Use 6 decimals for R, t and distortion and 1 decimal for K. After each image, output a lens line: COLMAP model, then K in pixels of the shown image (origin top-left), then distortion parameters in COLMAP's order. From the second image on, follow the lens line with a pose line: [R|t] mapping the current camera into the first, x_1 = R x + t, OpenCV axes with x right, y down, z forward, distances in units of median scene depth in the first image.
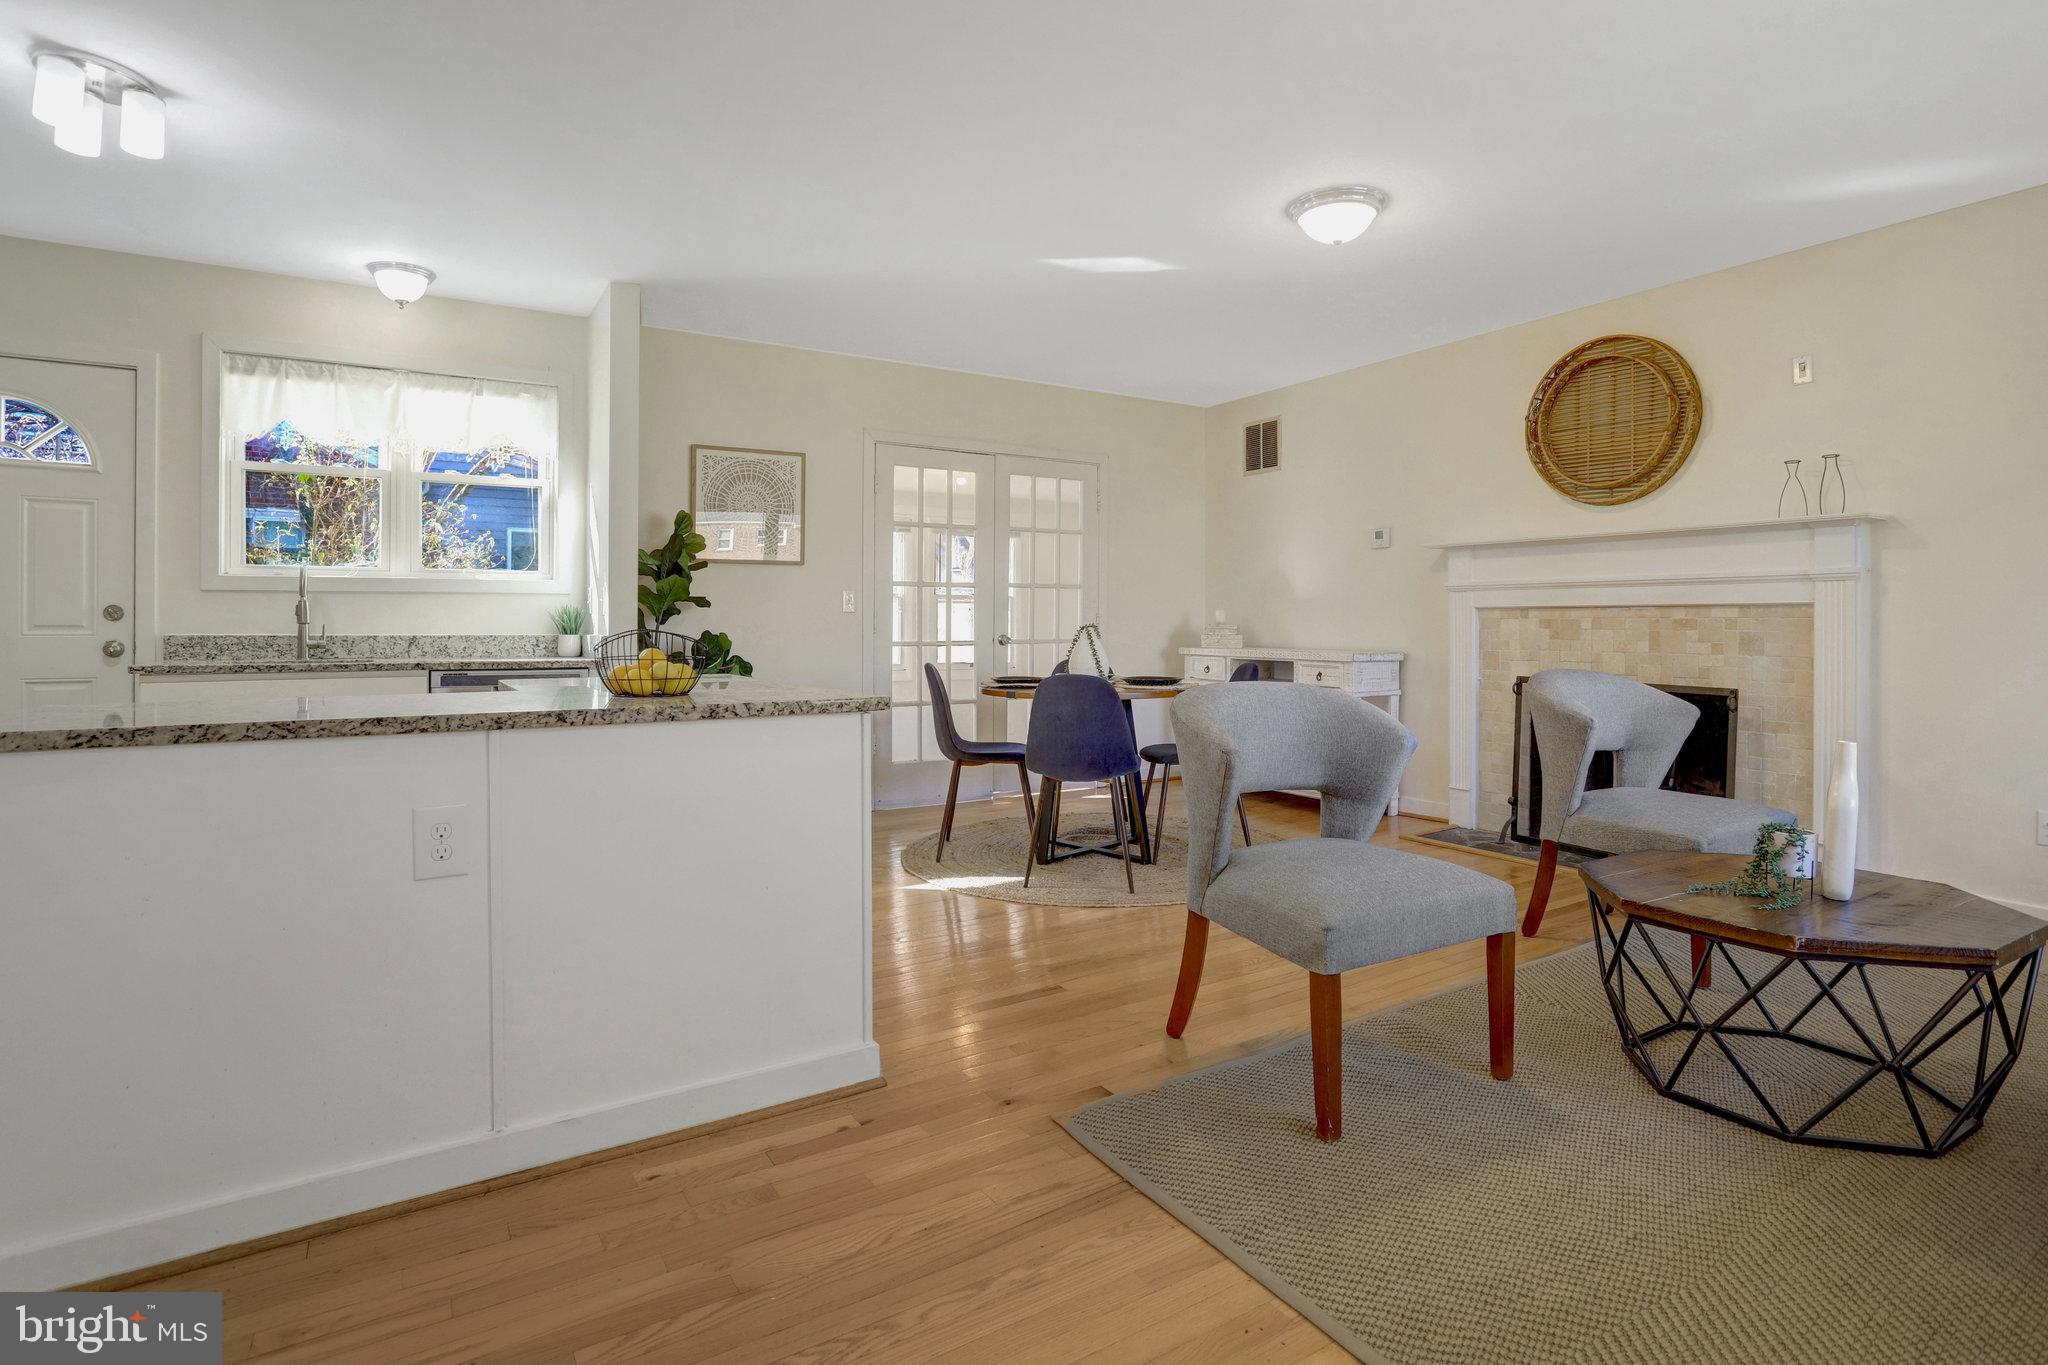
lens RADIAL K [[1023.5, 0, 1026.4], [0, 1023.5, 619.8], [0, 0, 1]] dist [-0.066004, 0.030772]
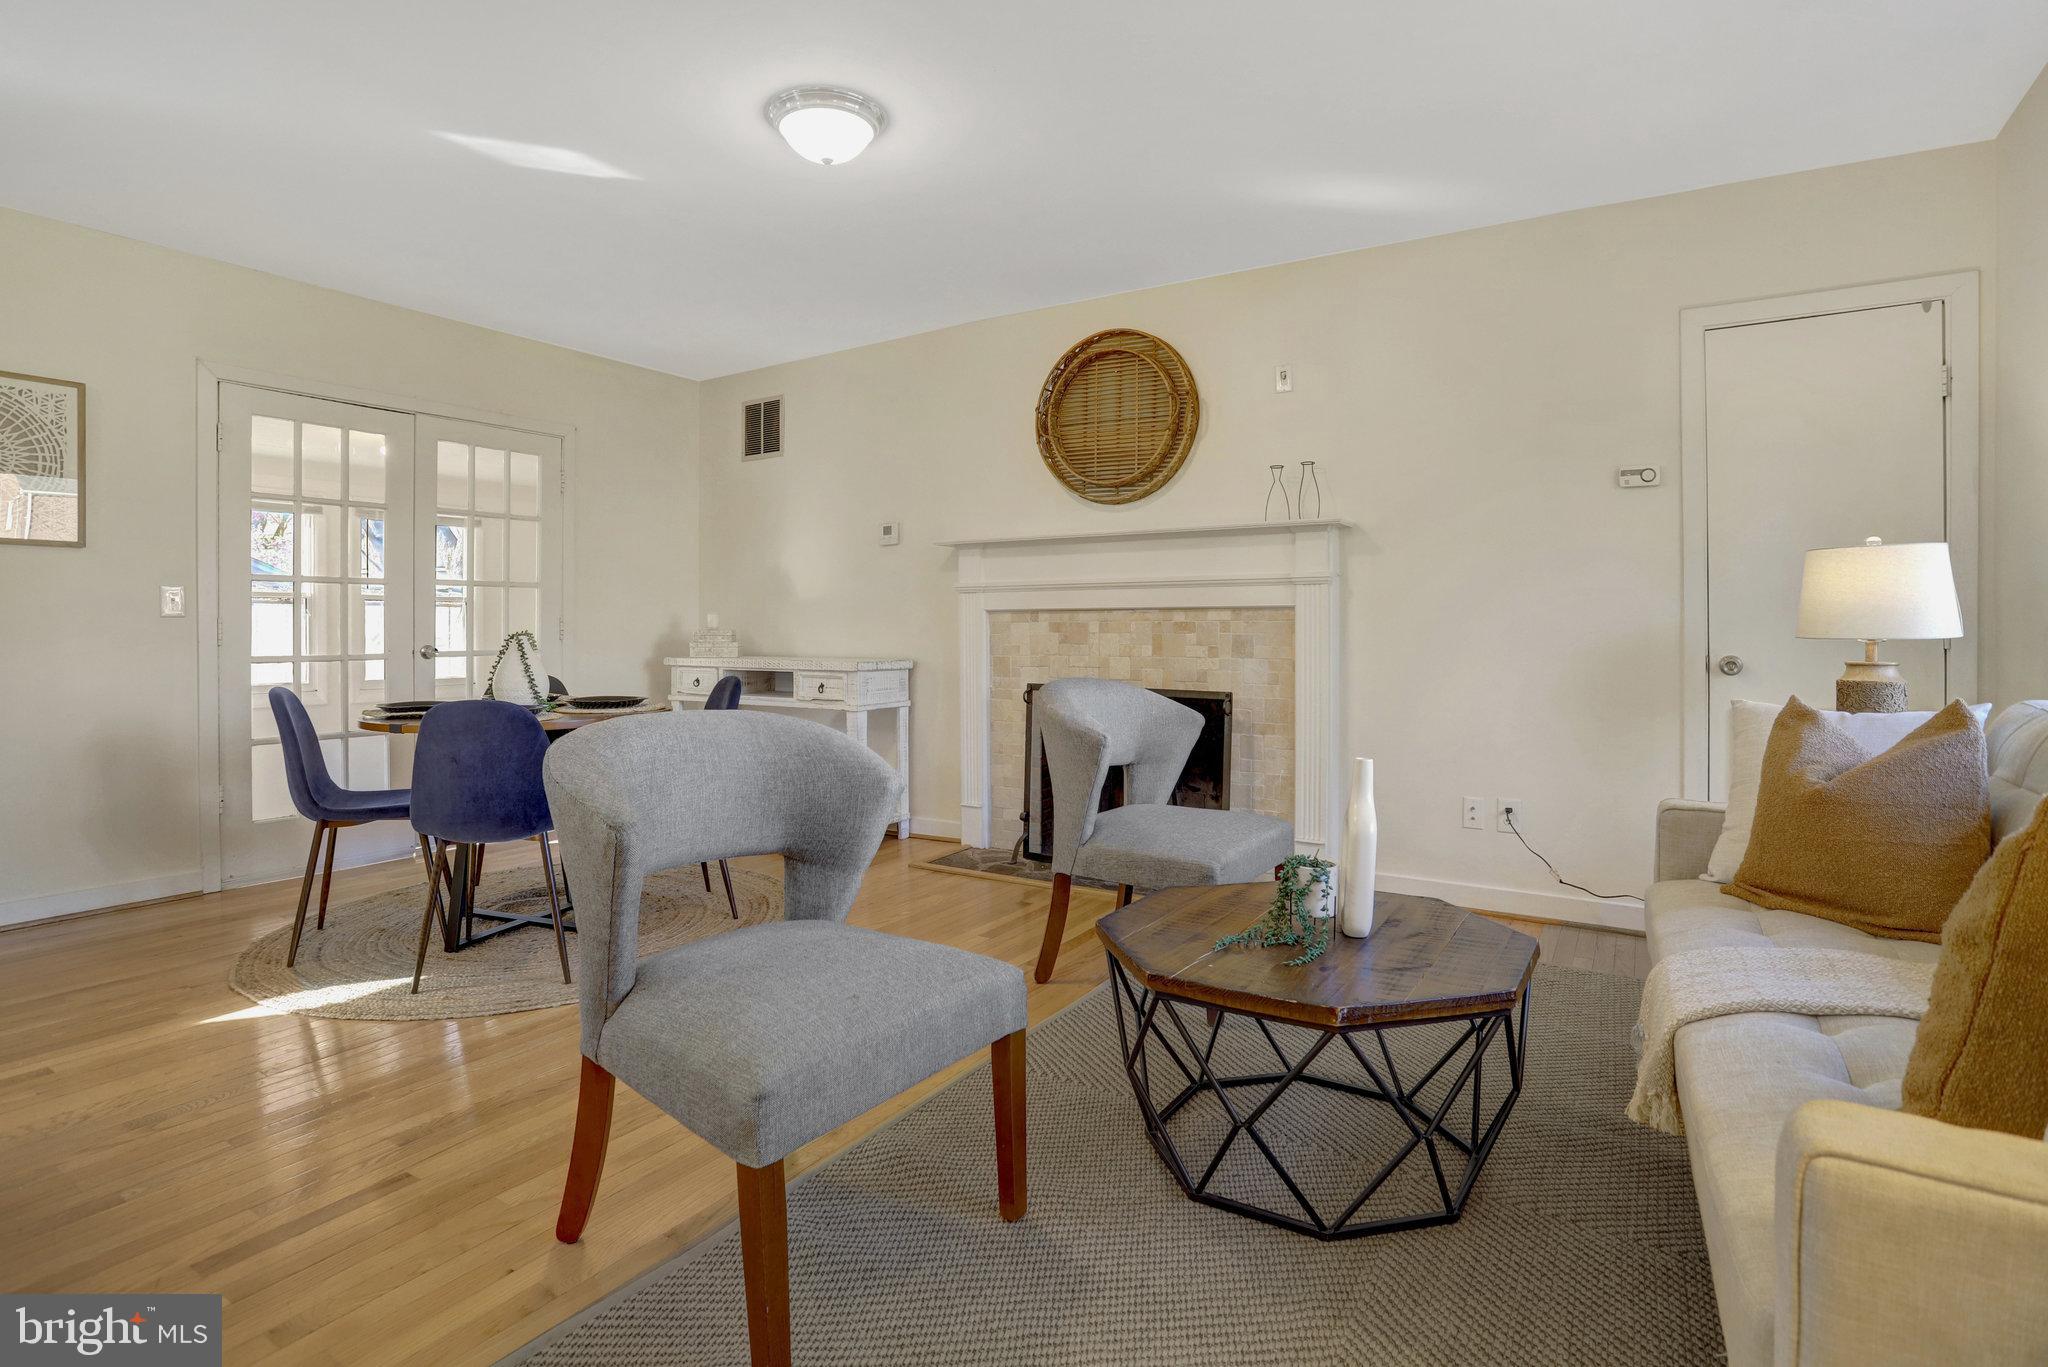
lens RADIAL K [[1023.5, 0, 1026.4], [0, 1023.5, 620.8], [0, 0, 1]] dist [-0.066004, 0.030772]
pose [[0.900798, -0.002463, 0.434232, 0.079171], [0.003831, 0.999990, -0.002275, -0.000323], [-0.434222, 0.003713, 0.900798, 0.156826]]
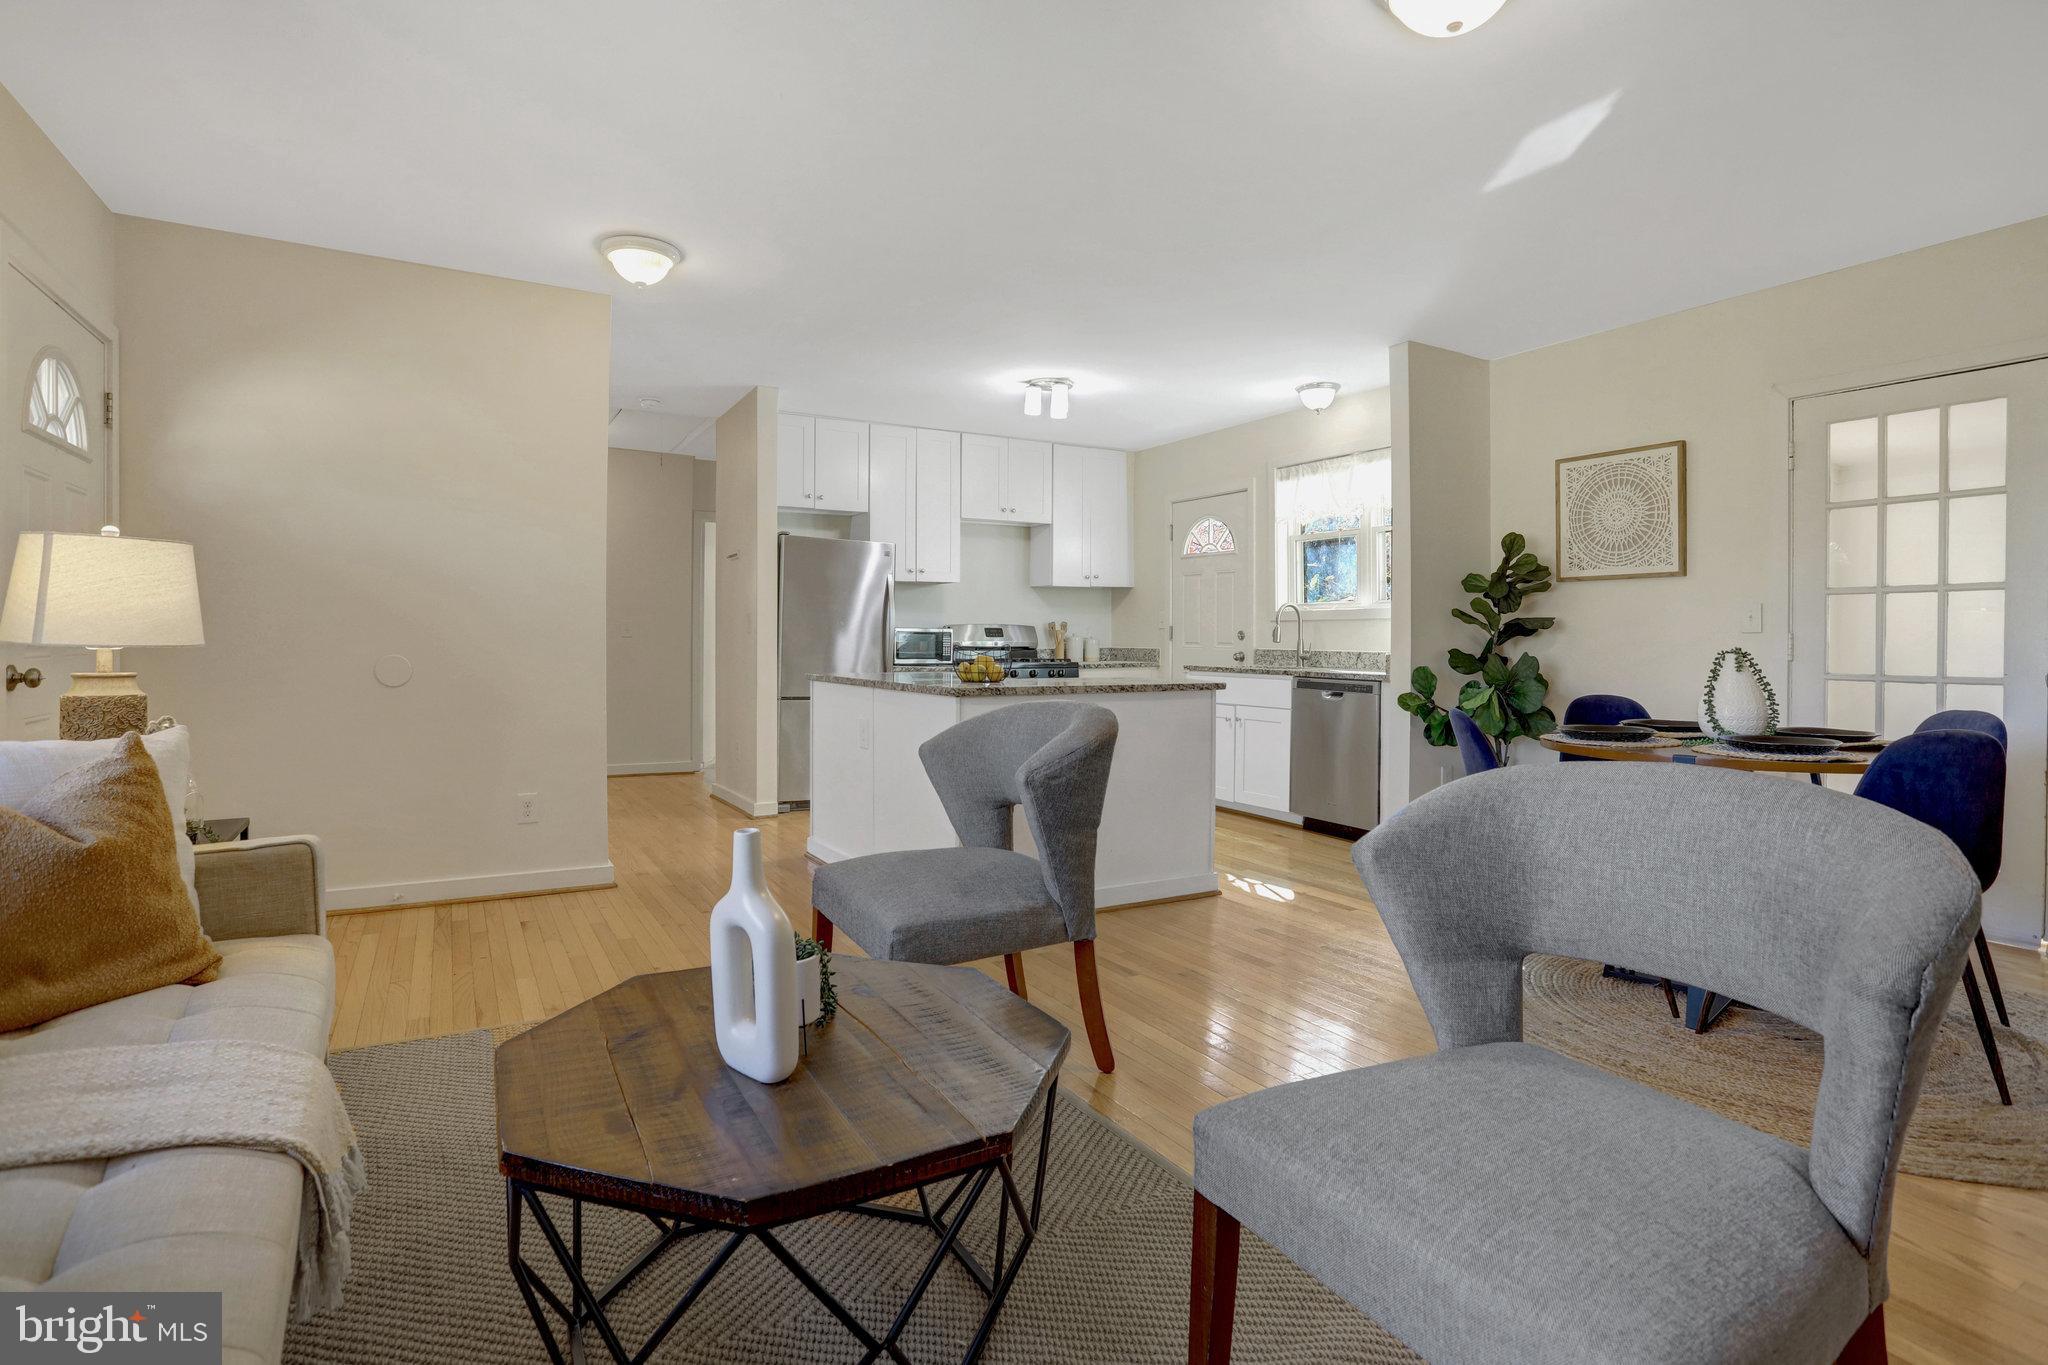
lens RADIAL K [[1006.2, 0, 1021.5], [0, 1006.2, 642.7], [0, 0, 1]] dist [-0.084121, 0.044831]
pose [[-0.025115, 0.004381, -0.999675, 0.730443], [-0.005699, 0.999974, 0.004525, 0.000133], [0.999668, 0.005810, -0.025089, 0.599705]]
